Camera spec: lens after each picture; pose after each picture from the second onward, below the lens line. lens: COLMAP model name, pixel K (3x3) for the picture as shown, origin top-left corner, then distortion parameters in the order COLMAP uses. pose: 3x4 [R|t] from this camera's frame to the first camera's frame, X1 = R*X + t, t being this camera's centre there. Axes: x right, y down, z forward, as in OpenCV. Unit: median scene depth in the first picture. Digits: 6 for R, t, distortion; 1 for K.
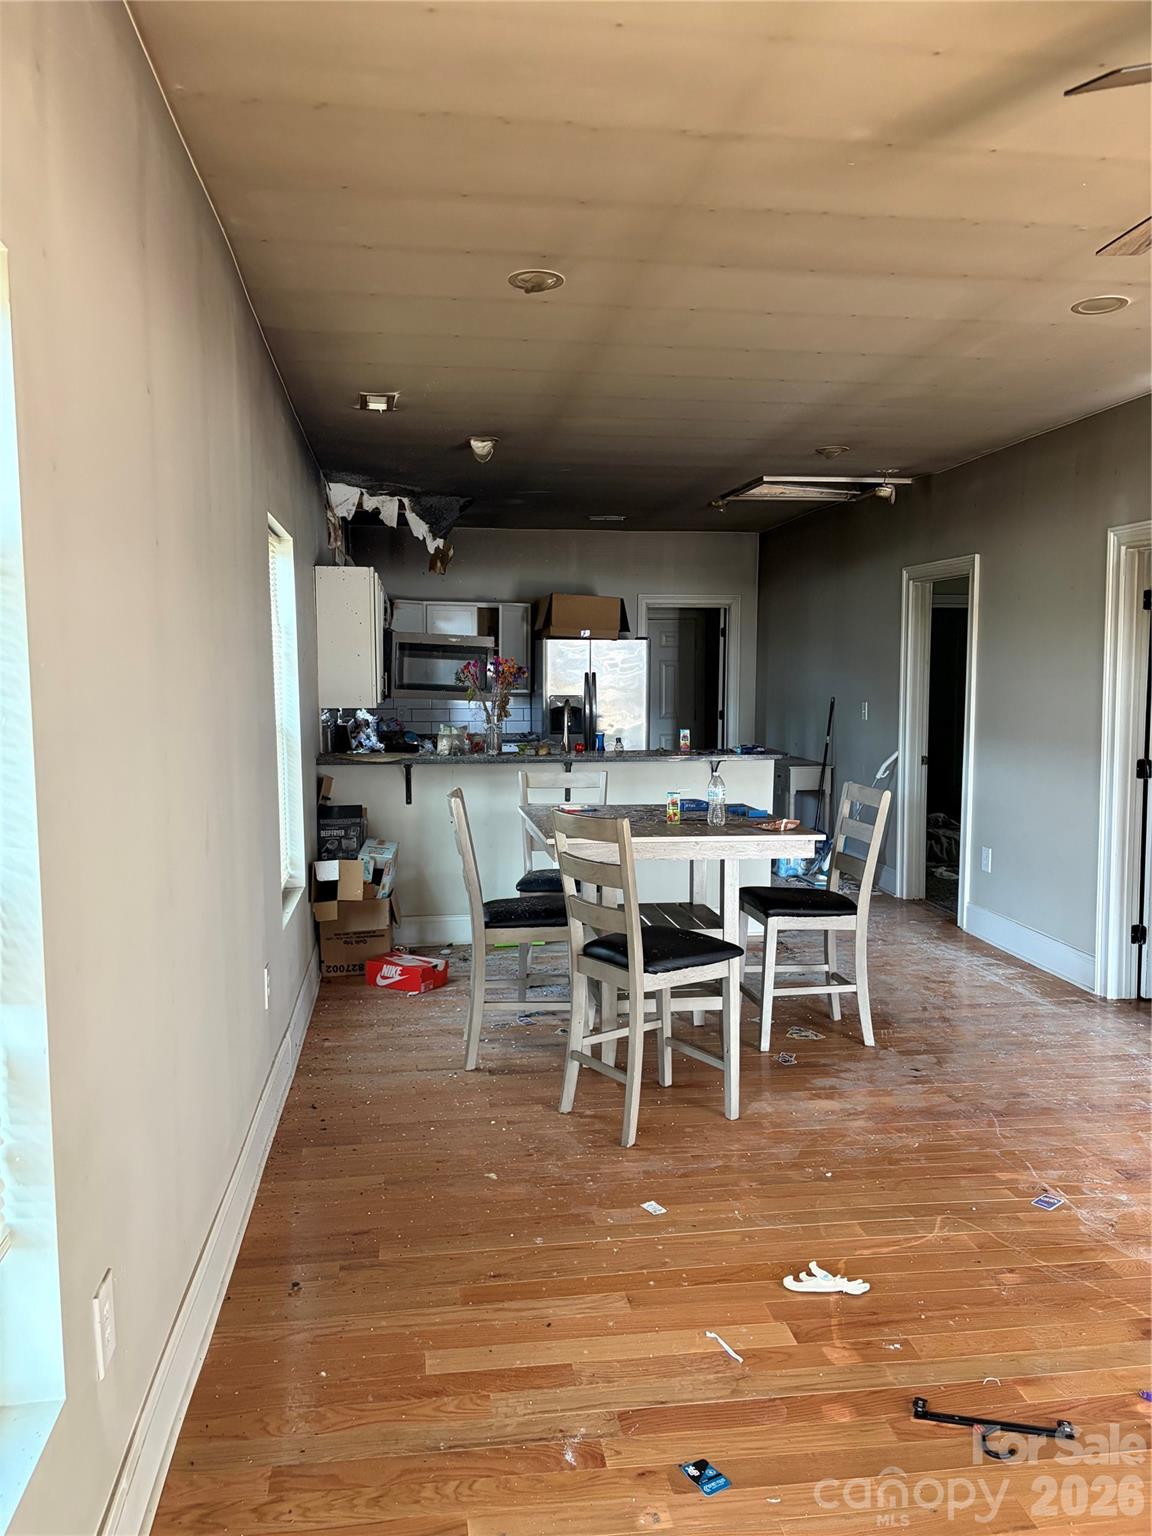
lens RADIAL K [[1174.4, 0, 584.1], [0, 1174.4, 803.3], [0, 0, 1]] dist [0.008133, -0.008034]
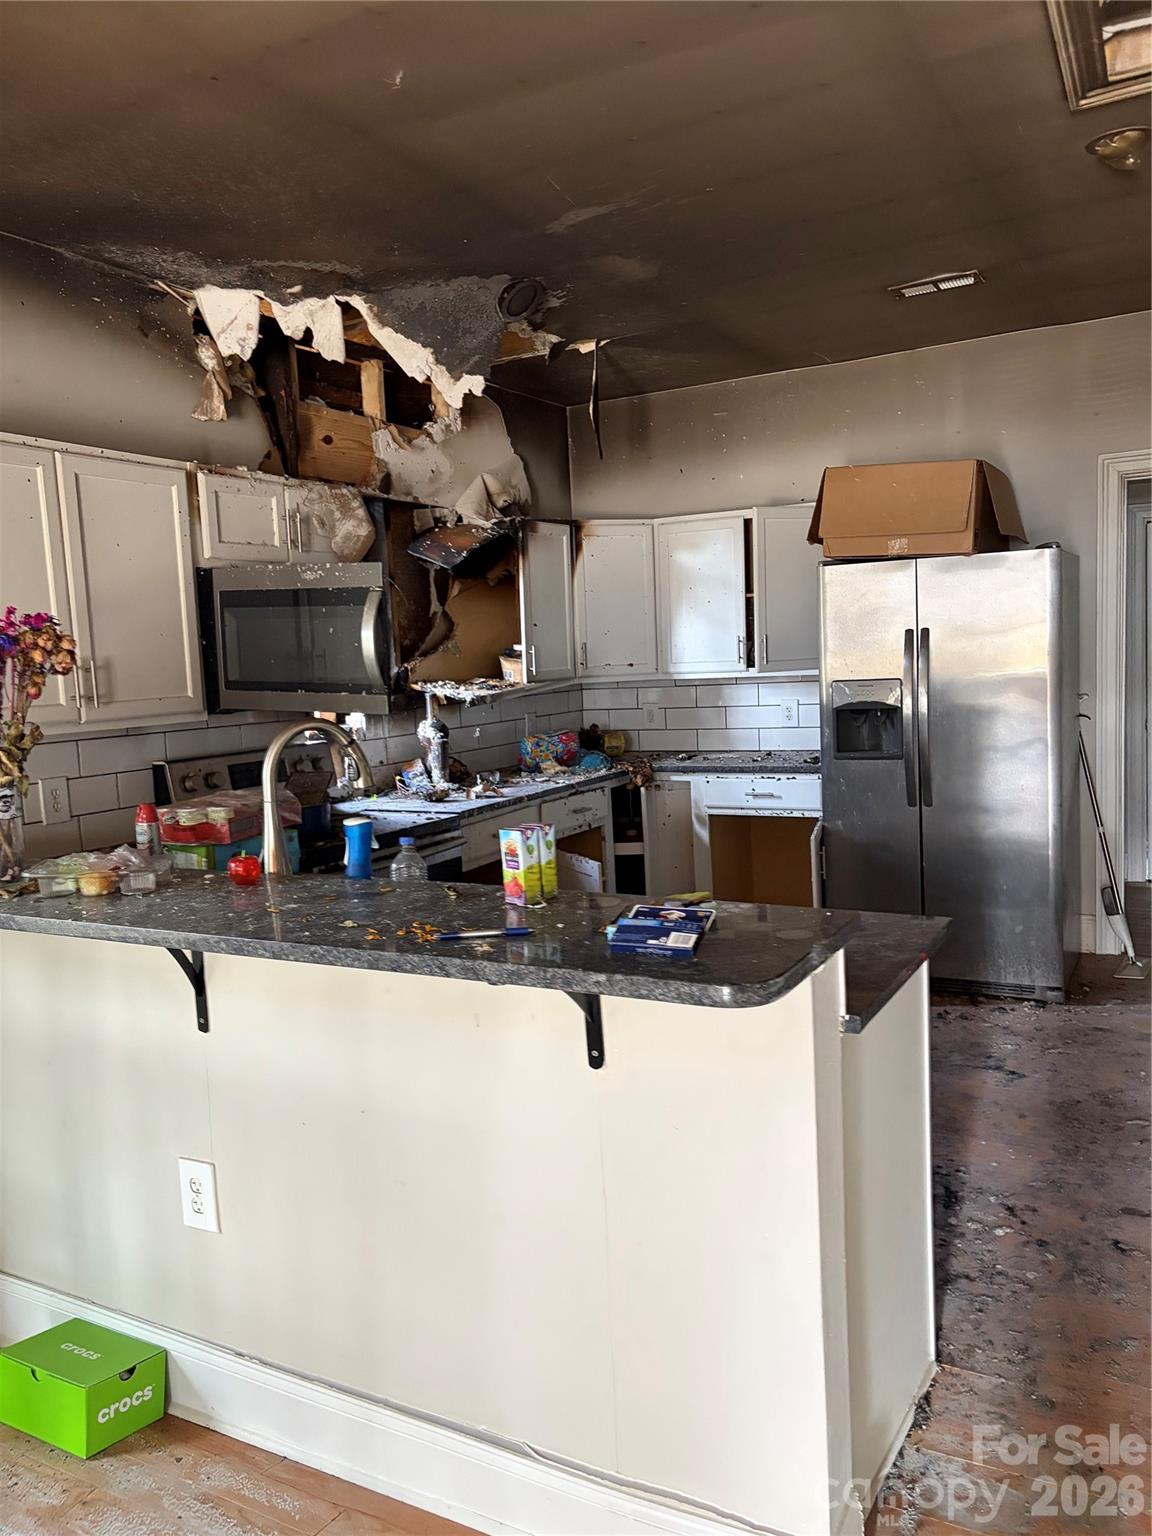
lens RADIAL K [[1174.4, 0, 584.1], [0, 1174.4, 803.3], [0, 0, 1]] dist [0.008133, -0.008034]
pose [[0.800210, 0.033157, -0.598802, 0.314229], [-0.018889, 0.999369, 0.030096, -0.088590], [0.599422, -0.012772, 0.800331, 0.912979]]
